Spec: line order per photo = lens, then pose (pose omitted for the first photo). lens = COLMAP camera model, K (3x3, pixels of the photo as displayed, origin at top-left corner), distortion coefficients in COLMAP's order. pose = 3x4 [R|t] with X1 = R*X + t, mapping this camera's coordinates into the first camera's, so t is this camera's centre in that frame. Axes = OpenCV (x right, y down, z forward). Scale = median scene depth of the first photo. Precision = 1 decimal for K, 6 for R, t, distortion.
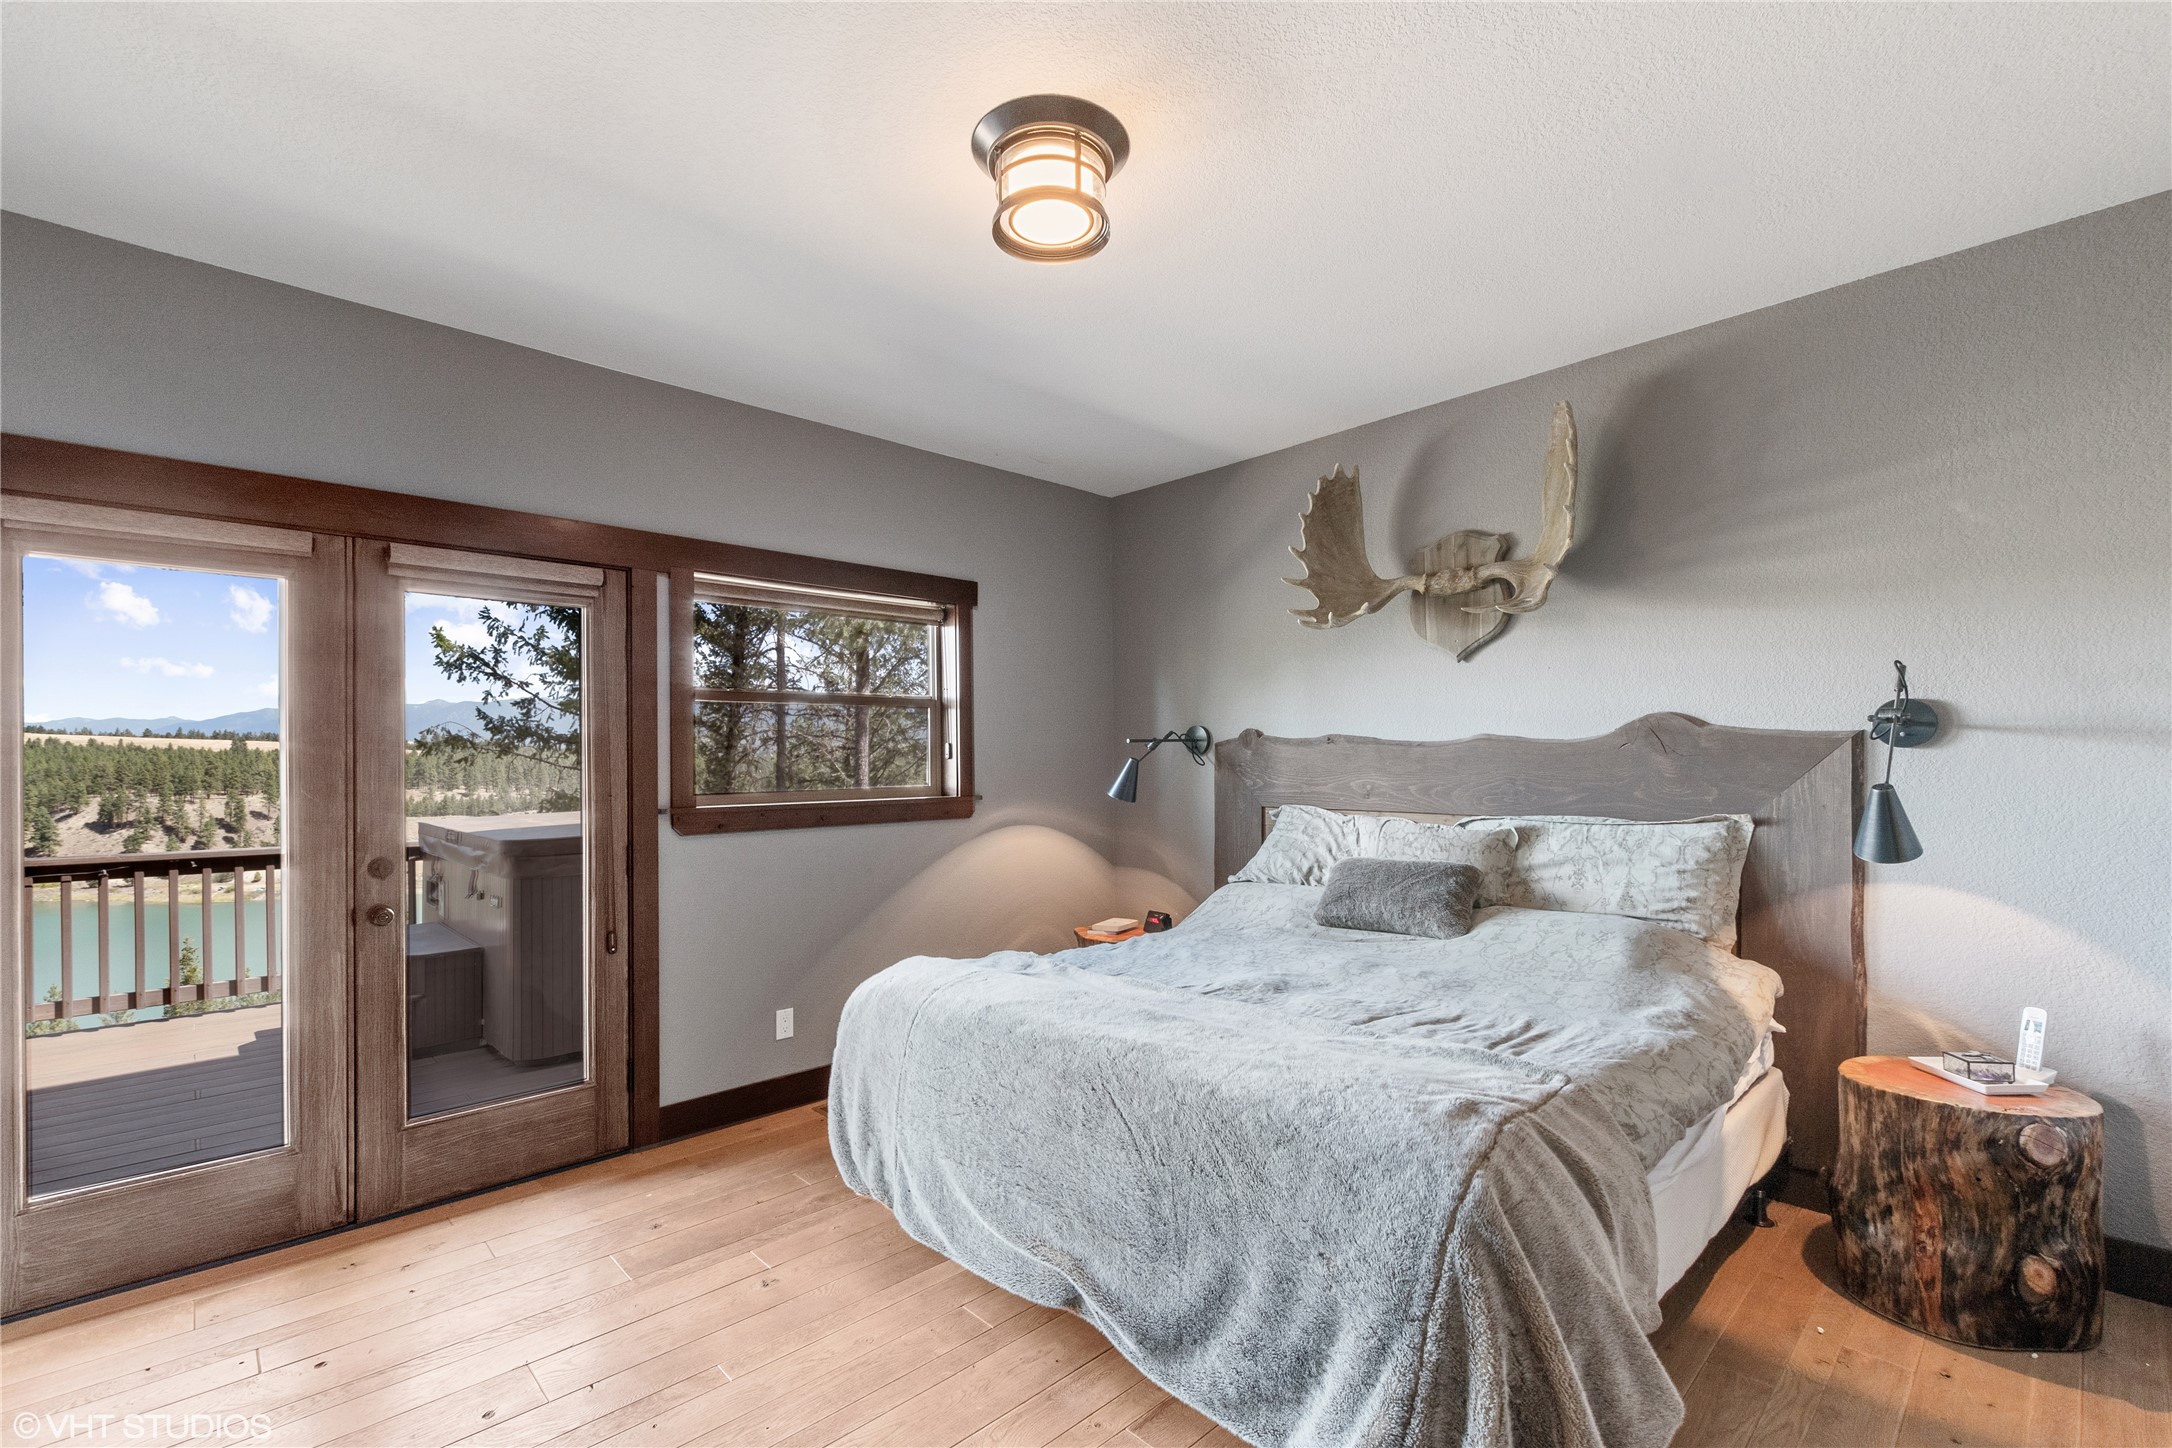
lens RADIAL K [[946.1, 0, 1083.3], [0, 946.1, 736.3], [0, 0, 1]] dist [0.003785, -0.000257]
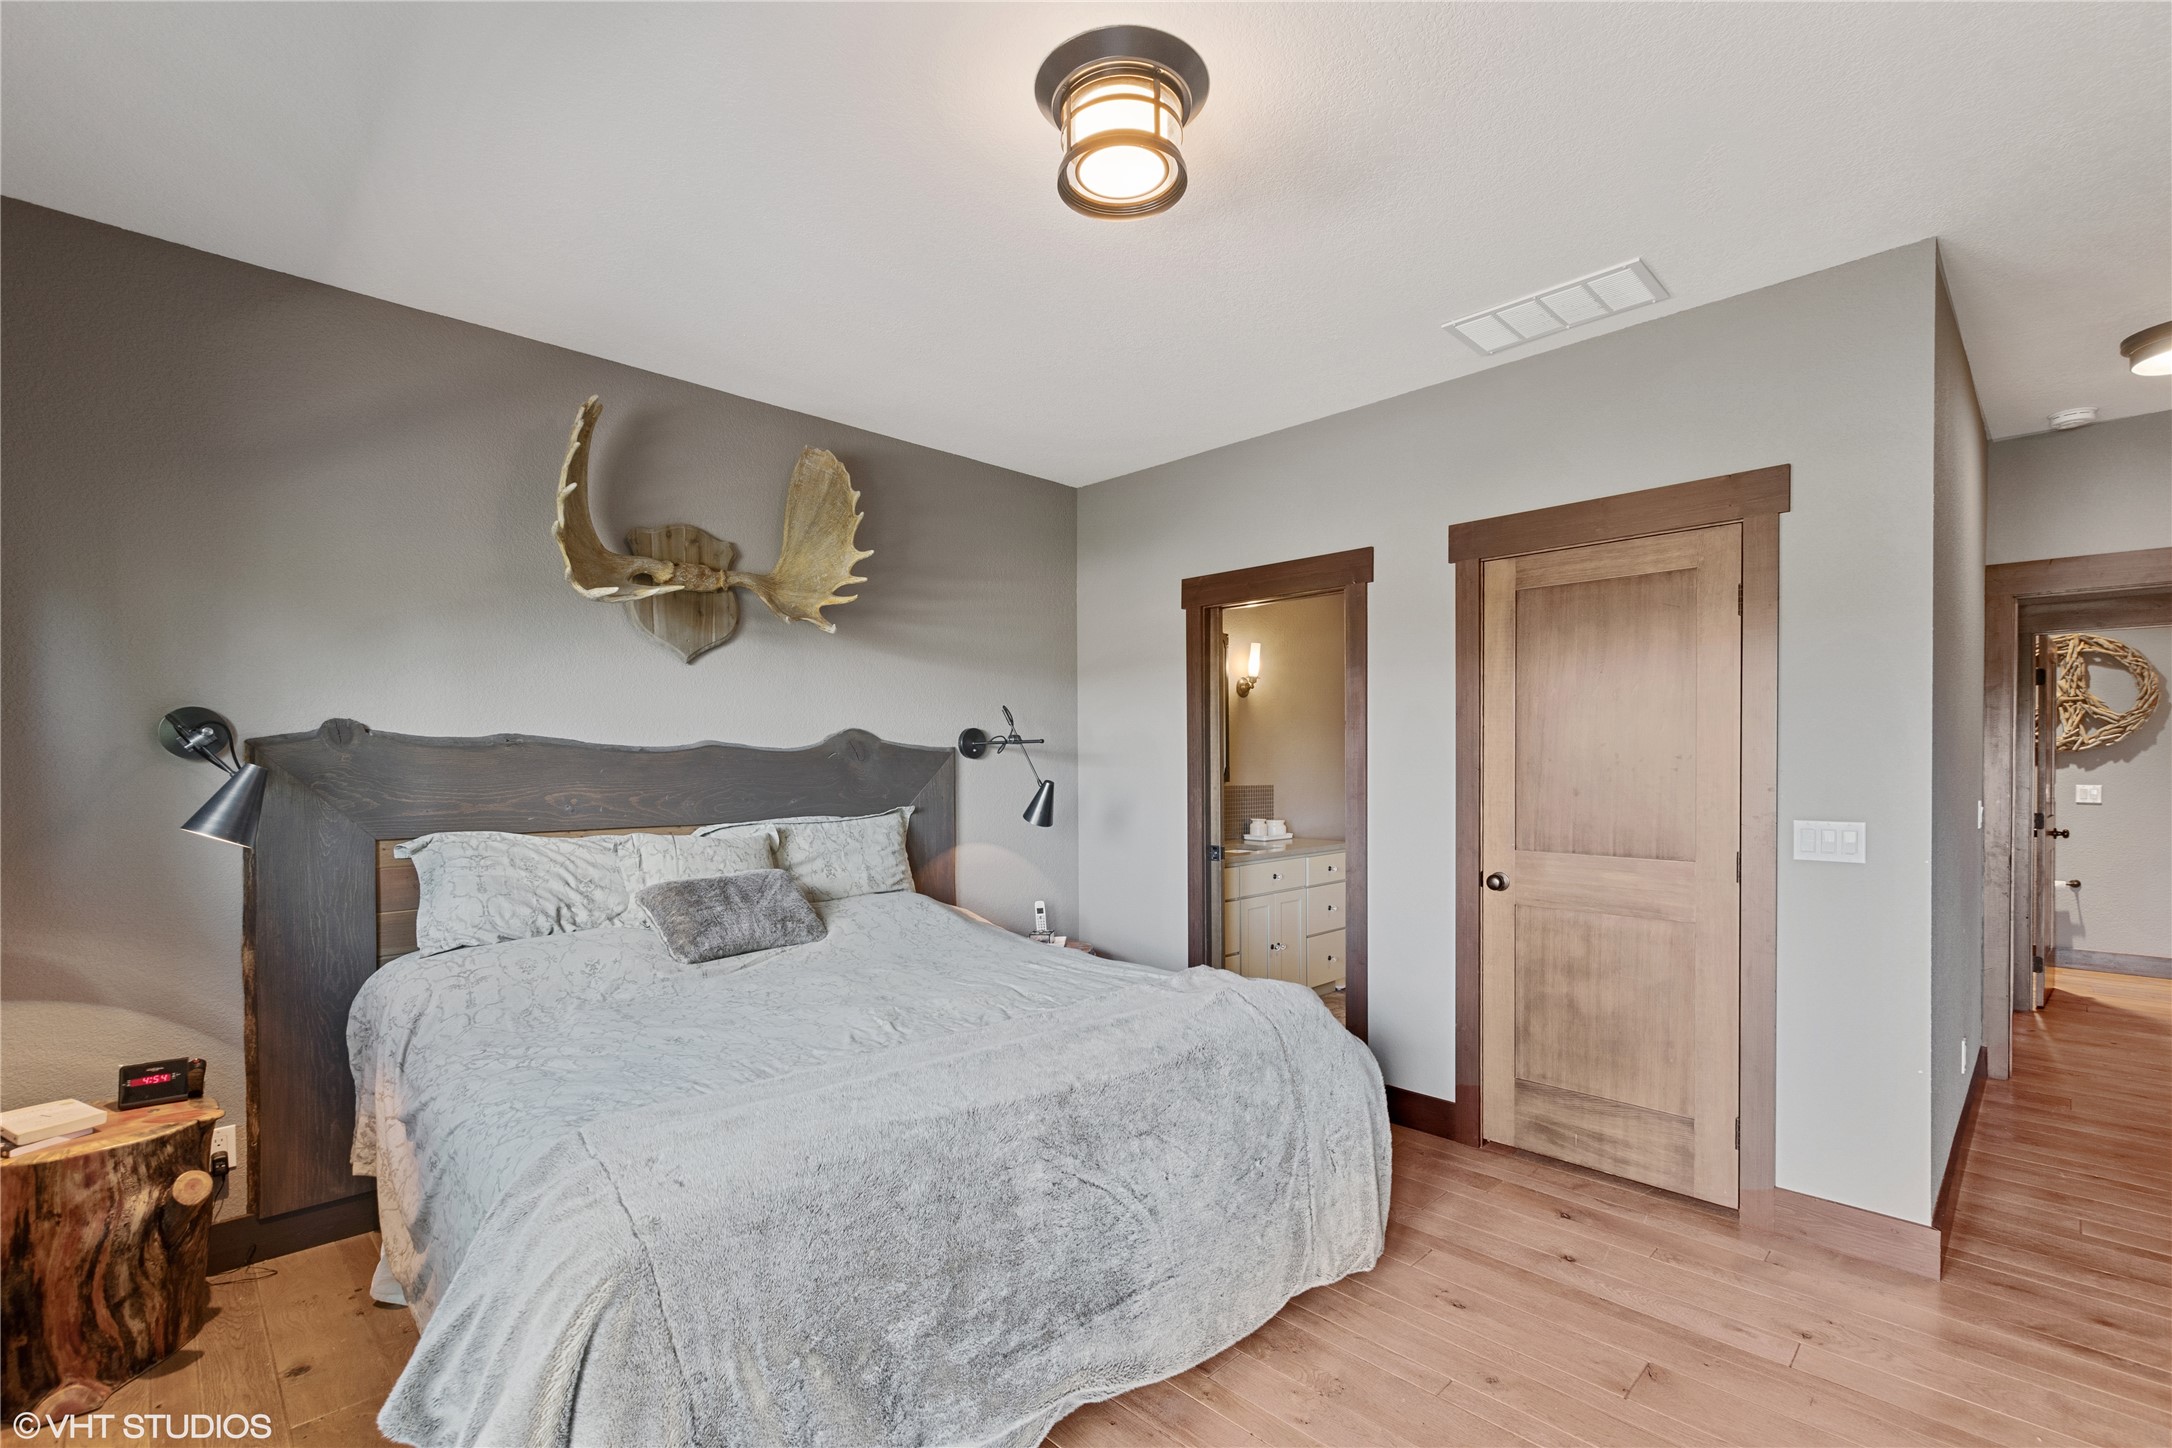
lens RADIAL K [[949.1, 0, 1086.1], [0, 949.1, 734.0], [0, 0, 1]] dist [0.000004, 0.000138]
pose [[-0.020192, 0.037744, 0.999083, -0.602791], [-0.018614, 0.999100, -0.038121, 0.022514], [-0.999623, -0.019367, -0.019471, 0.675966]]
